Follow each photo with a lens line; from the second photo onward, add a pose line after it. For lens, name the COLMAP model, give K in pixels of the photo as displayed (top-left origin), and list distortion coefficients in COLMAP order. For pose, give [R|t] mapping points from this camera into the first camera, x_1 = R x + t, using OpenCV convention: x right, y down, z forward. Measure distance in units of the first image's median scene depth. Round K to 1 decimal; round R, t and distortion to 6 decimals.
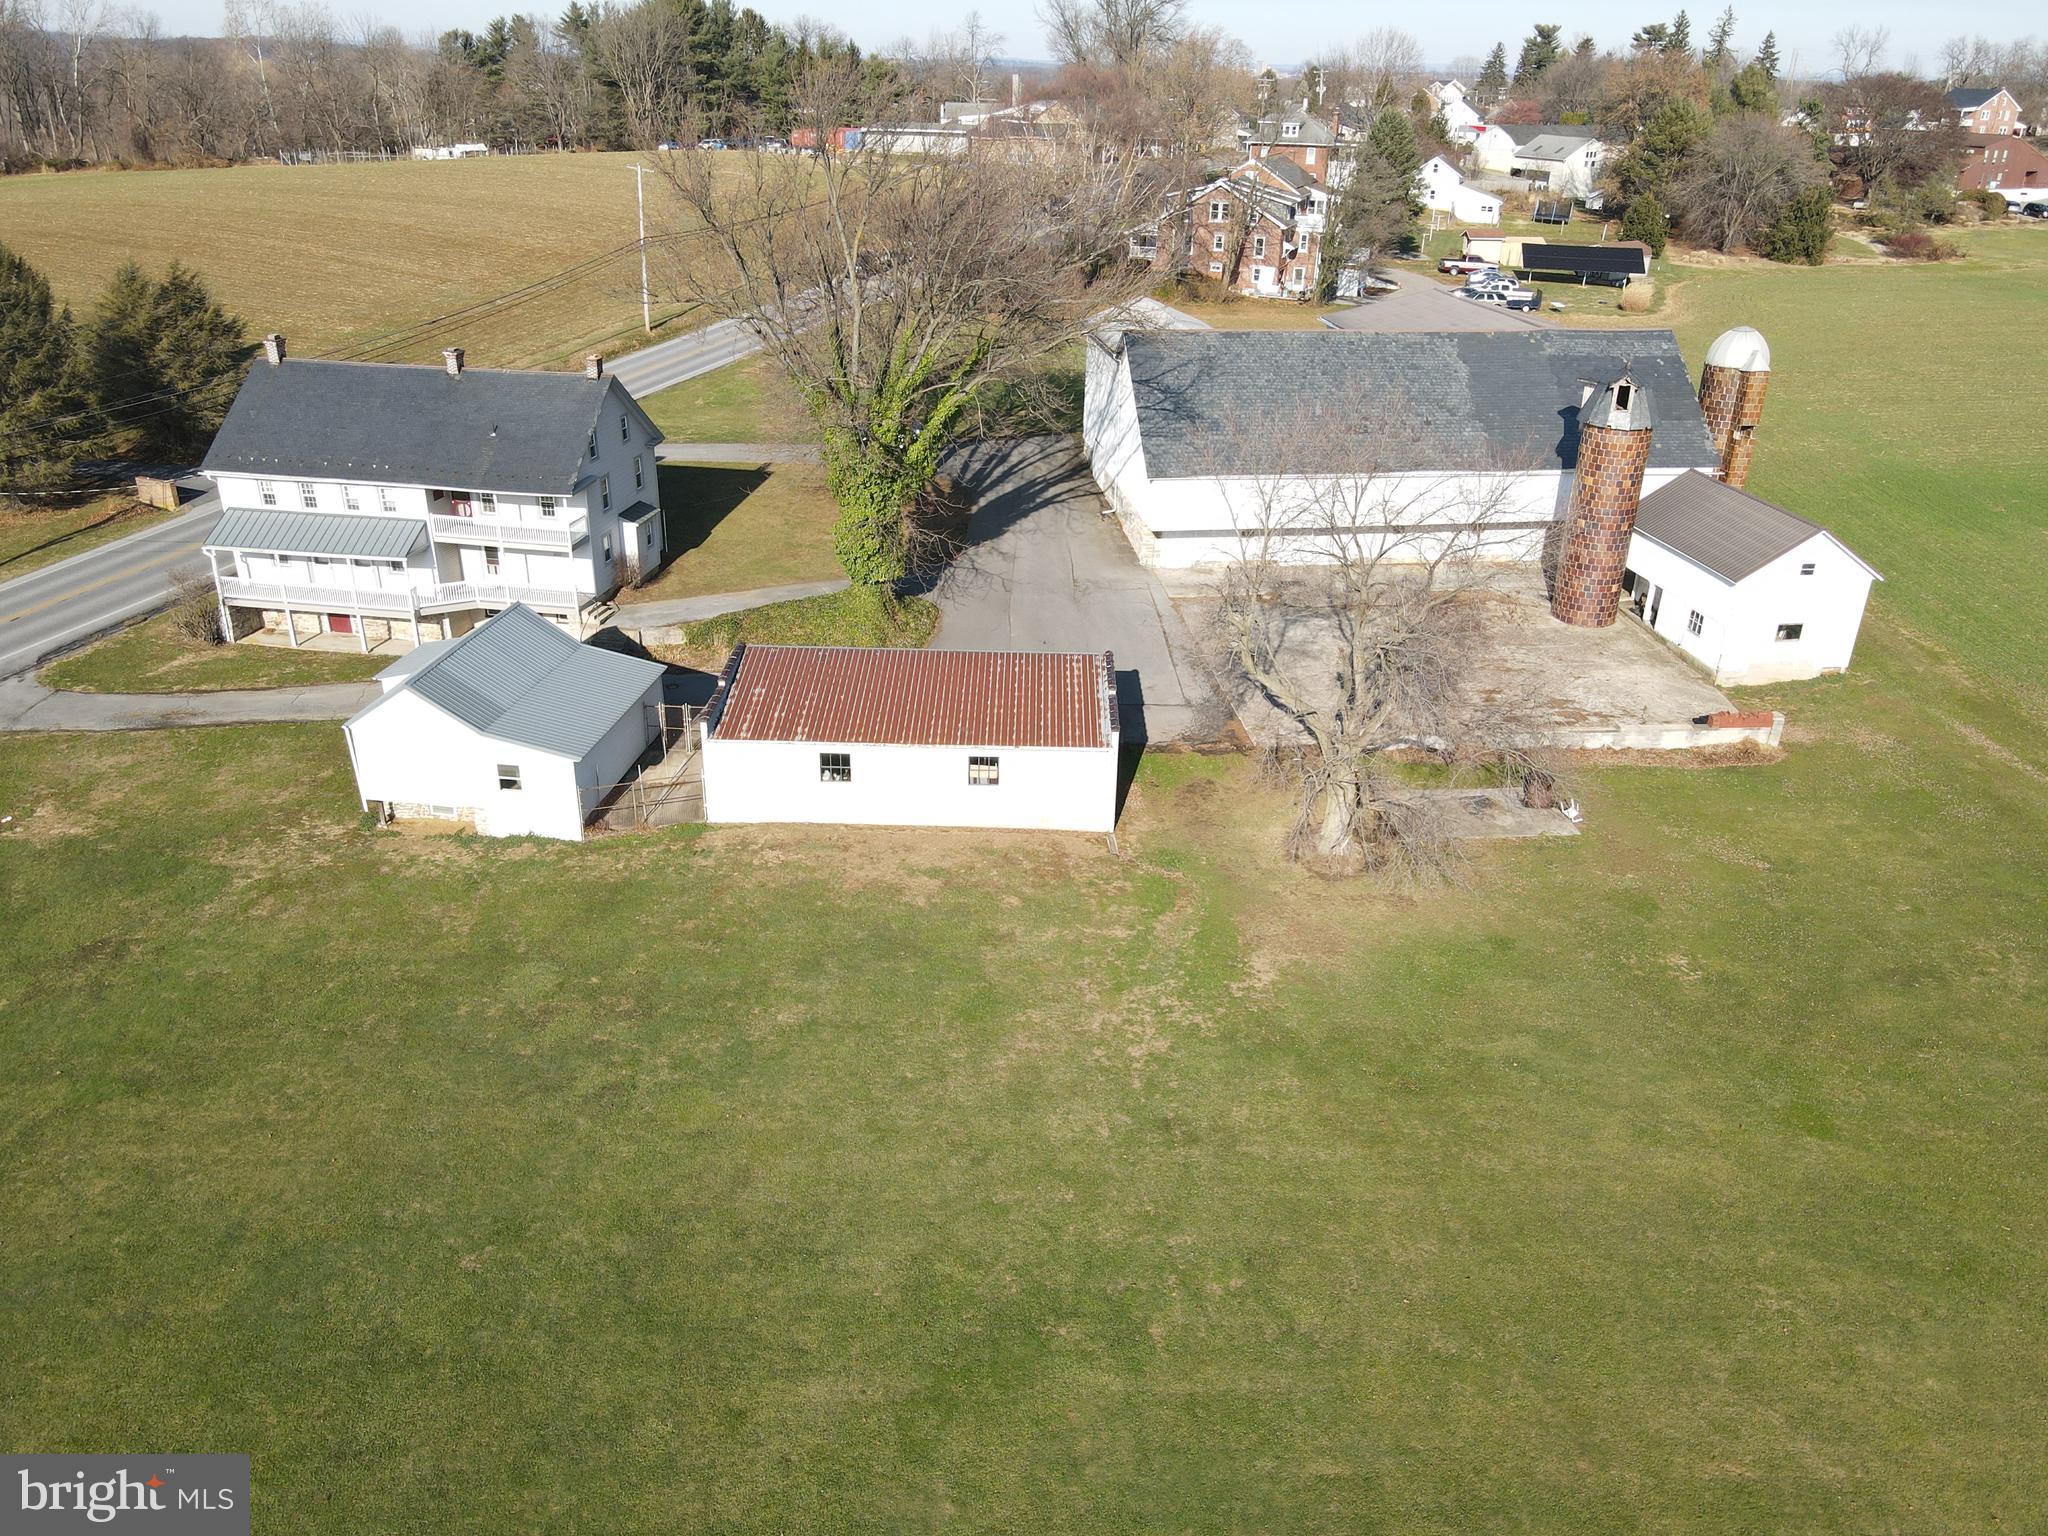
lens RADIAL K [[1509.4, 0, 1016.9], [0, 1509.4, 759.0], [0, 0, 1]] dist [-0.006373, 0.037174]
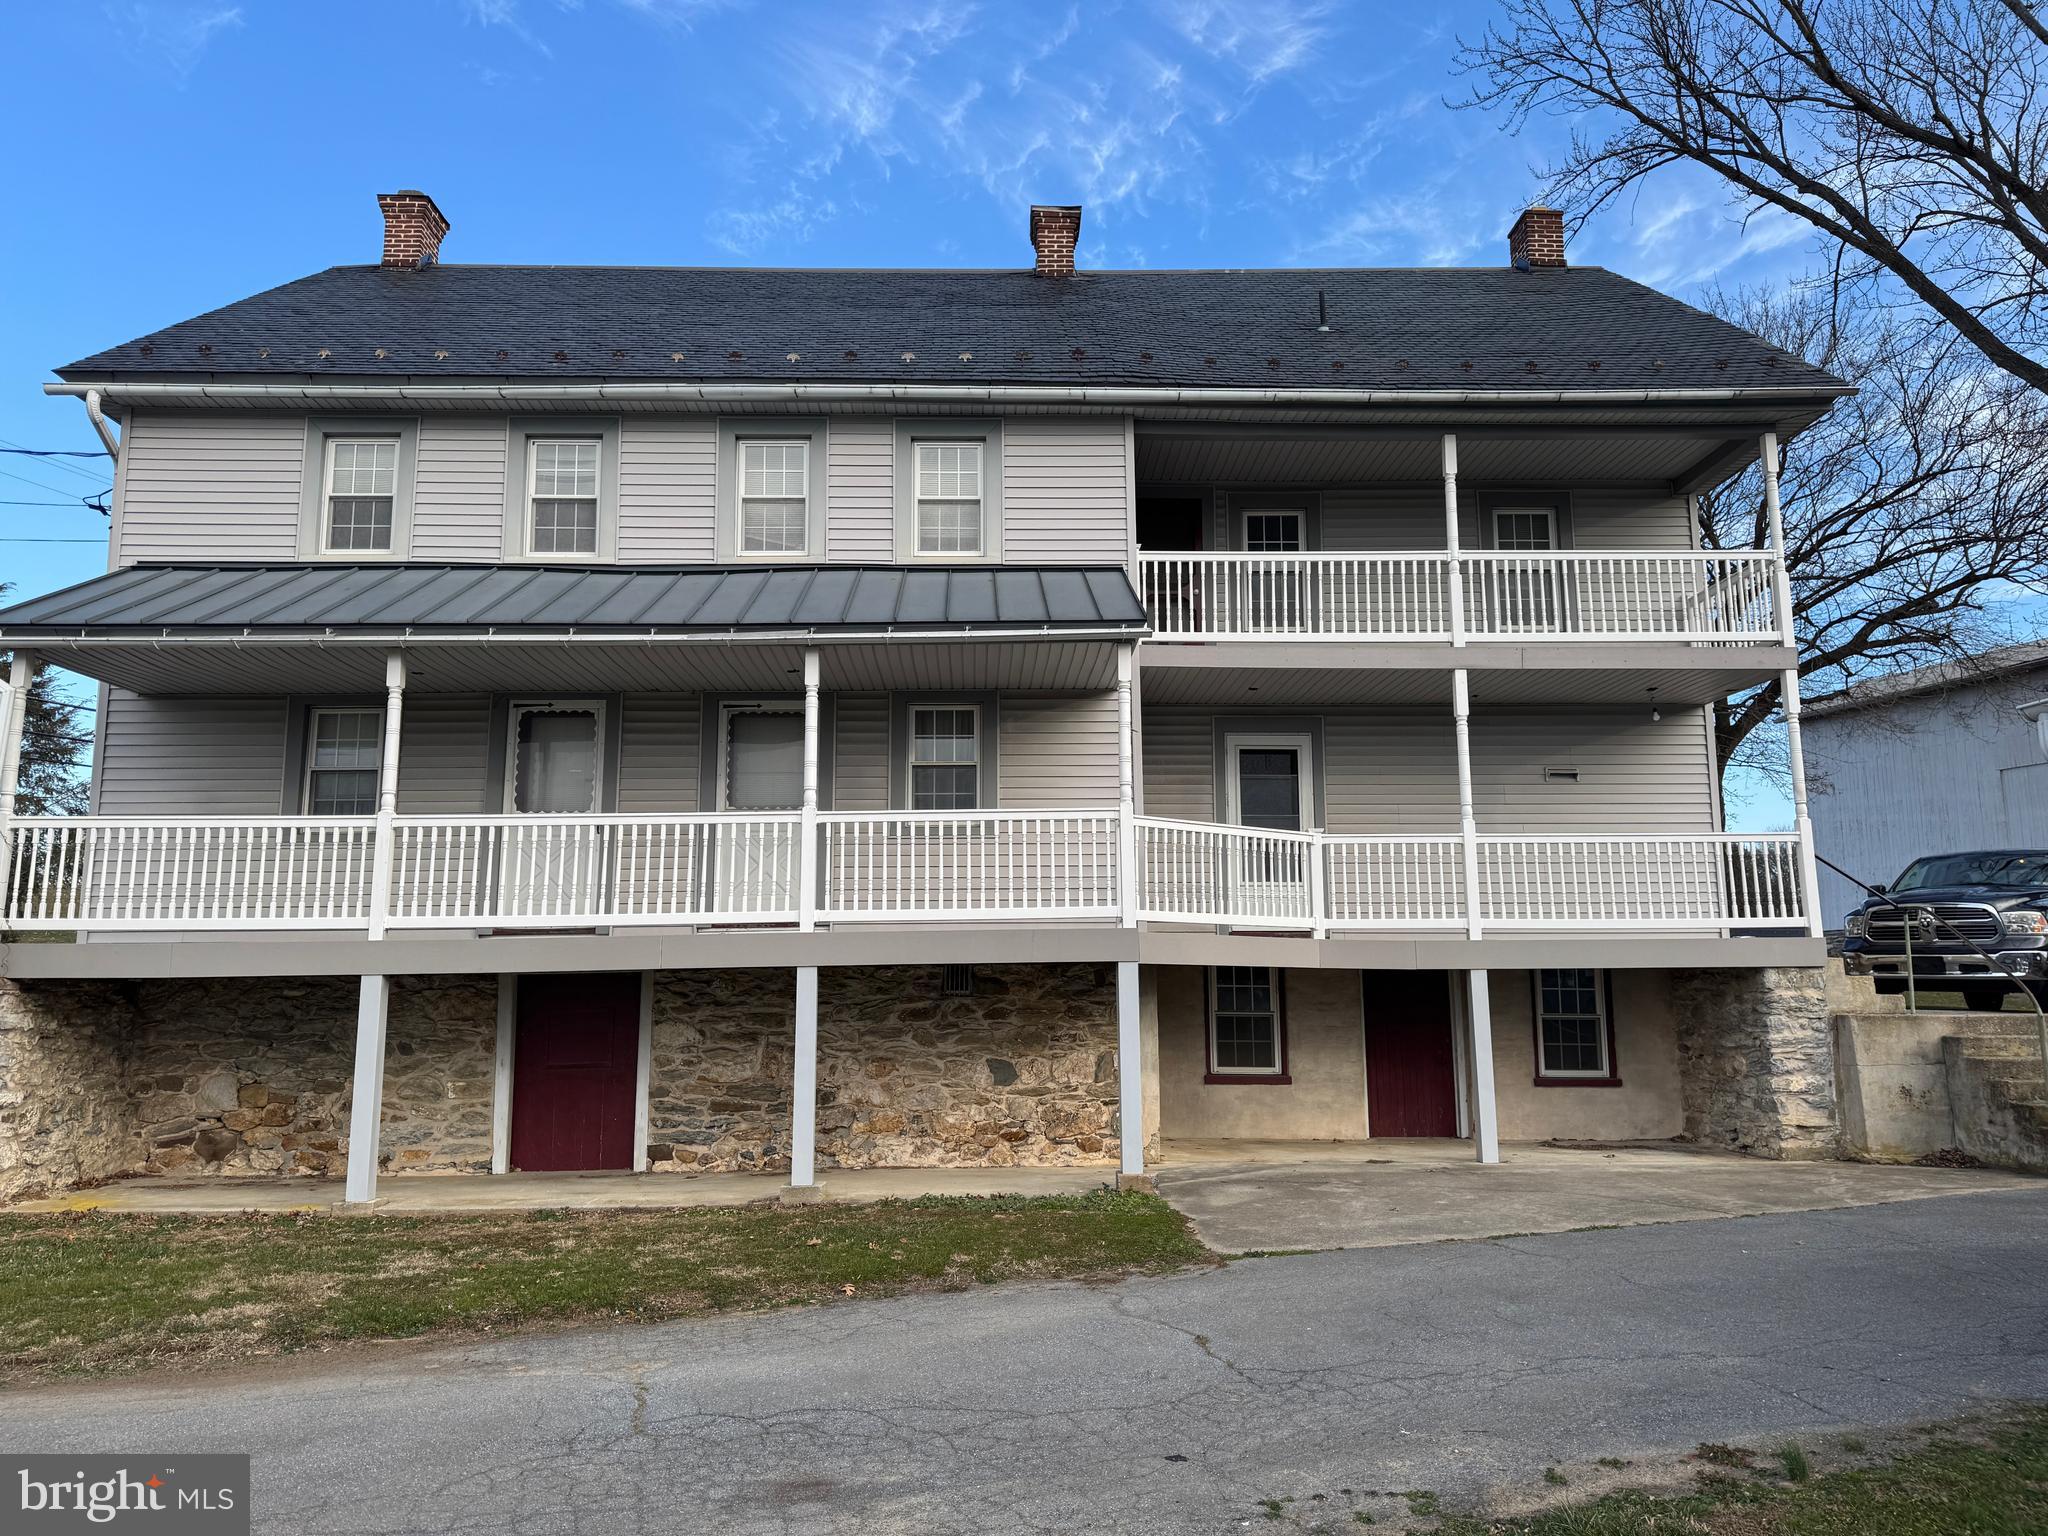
lens RADIAL K [[1428.7, 0, 1024.0], [0, 1428.7, 768.0], [0, 0, 1]] dist [0.103708, -0.139549]
pose [[0.980608, 0.012459, 0.195582, -0.486406], [0.098302, 0.832080, -0.545875, -0.019479], [-0.169541, 0.554516, 0.814720, 0.917476]]
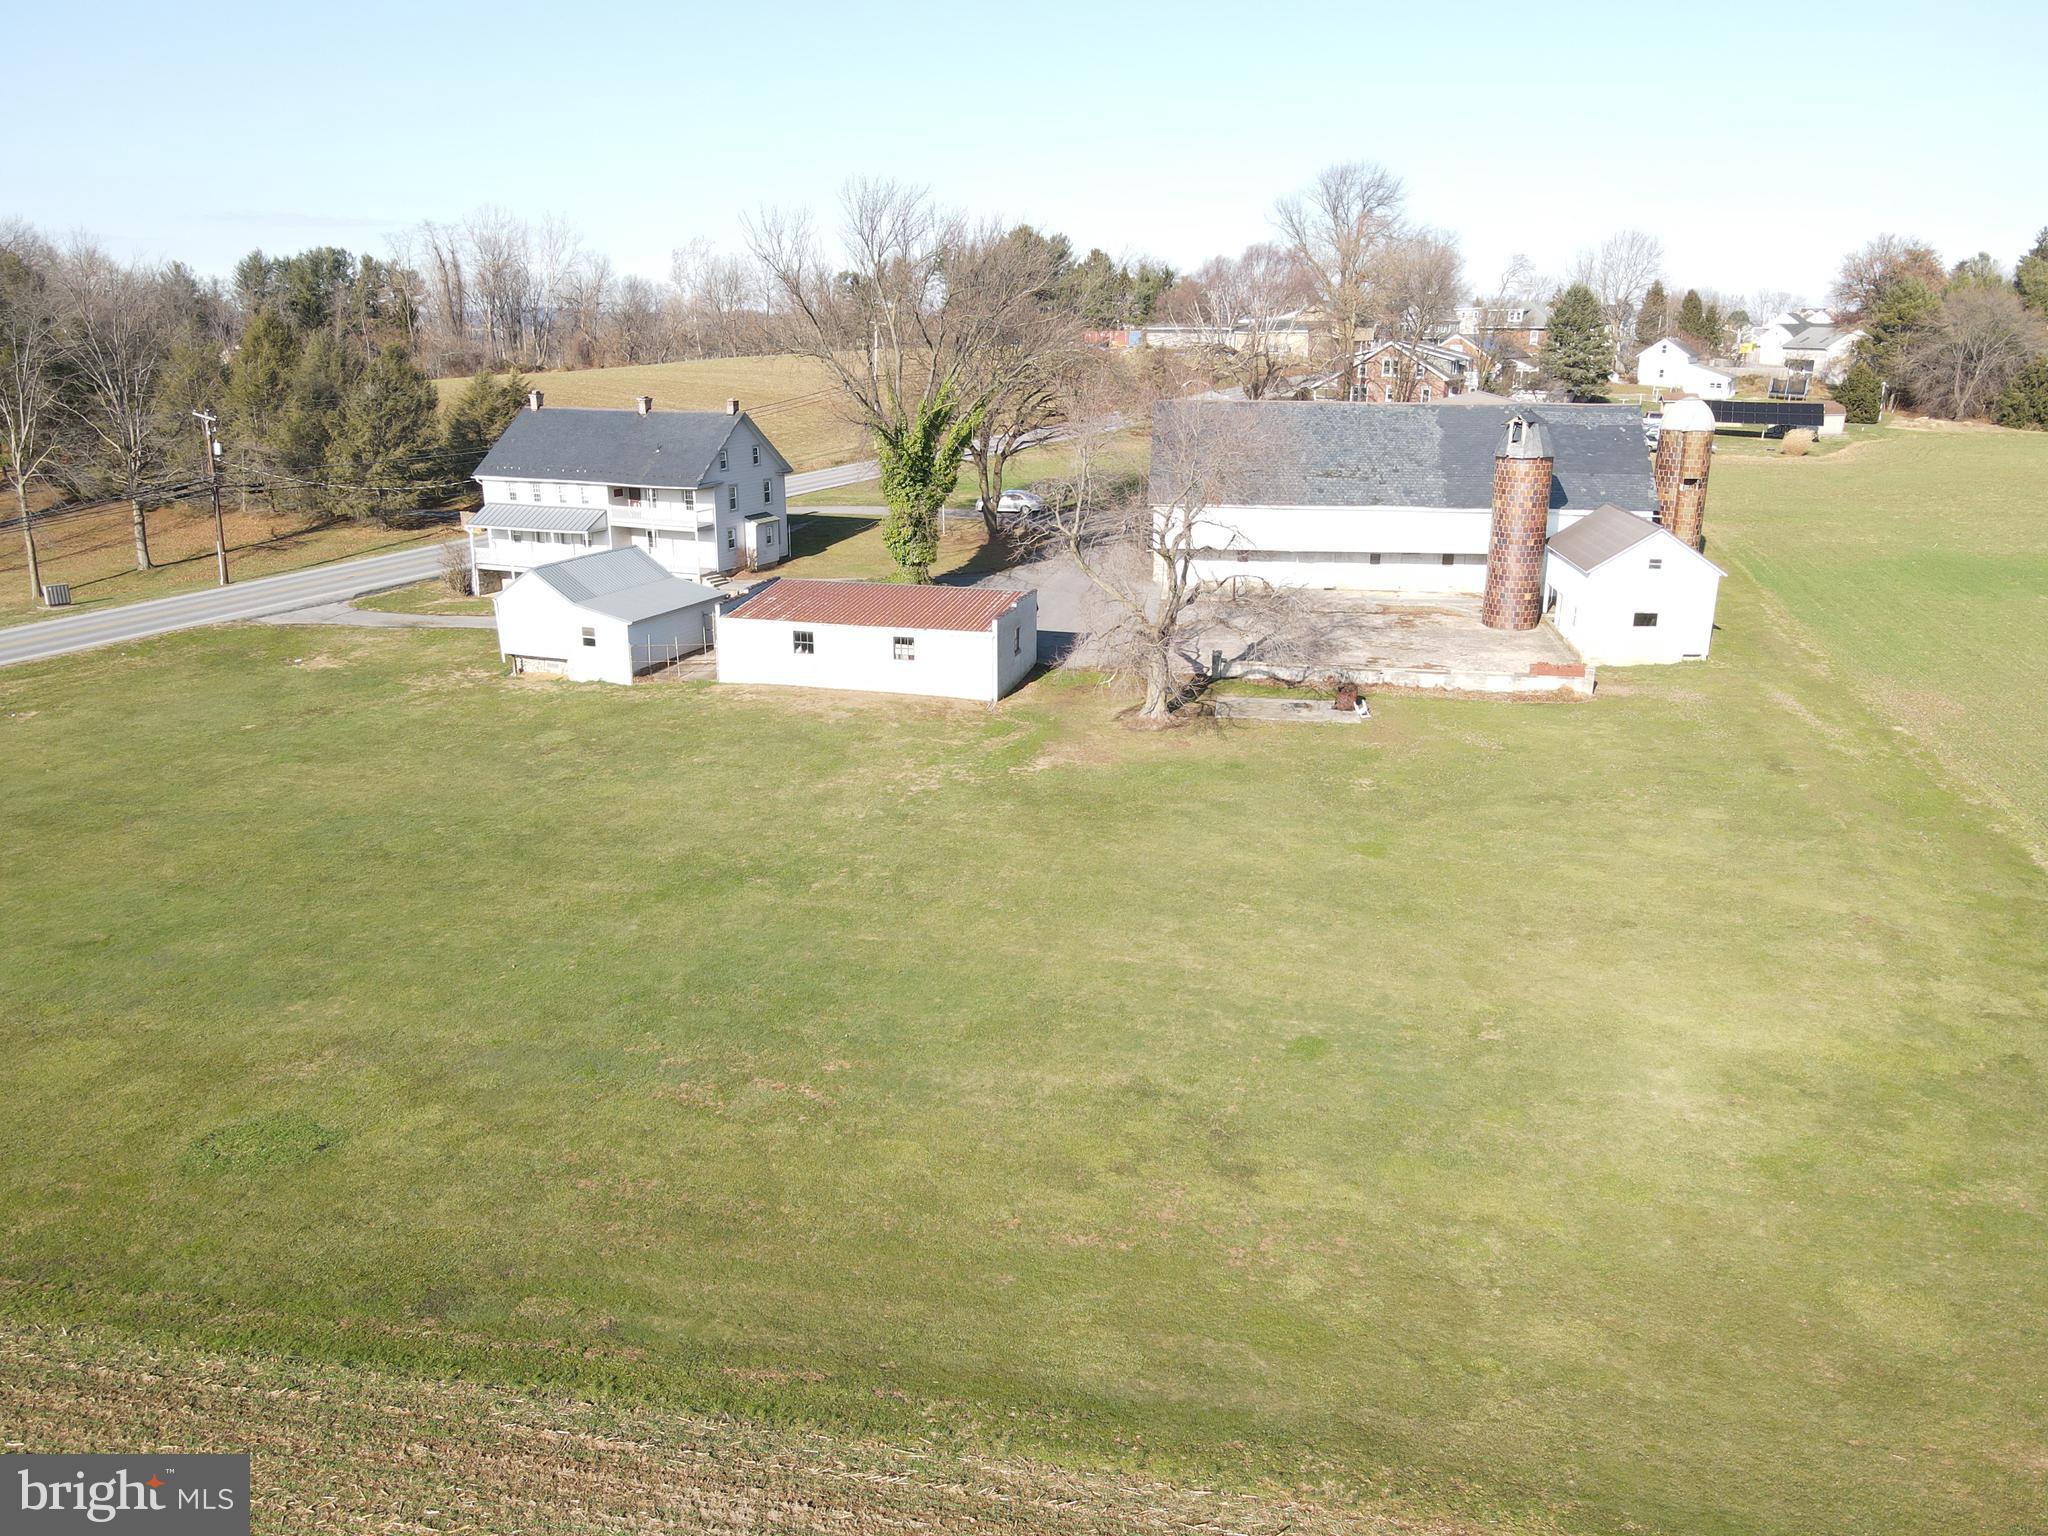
lens RADIAL K [[1509.4, 0, 1016.9], [0, 1509.4, 759.0], [0, 0, 1]] dist [-0.006373, 0.037174]
pose [[0.967037, 0.055094, -0.248604, 0.368842], [-0.091915, 0.986014, -0.139023, 0.250876], [0.237468, 0.157291, 0.958576, -0.237399]]
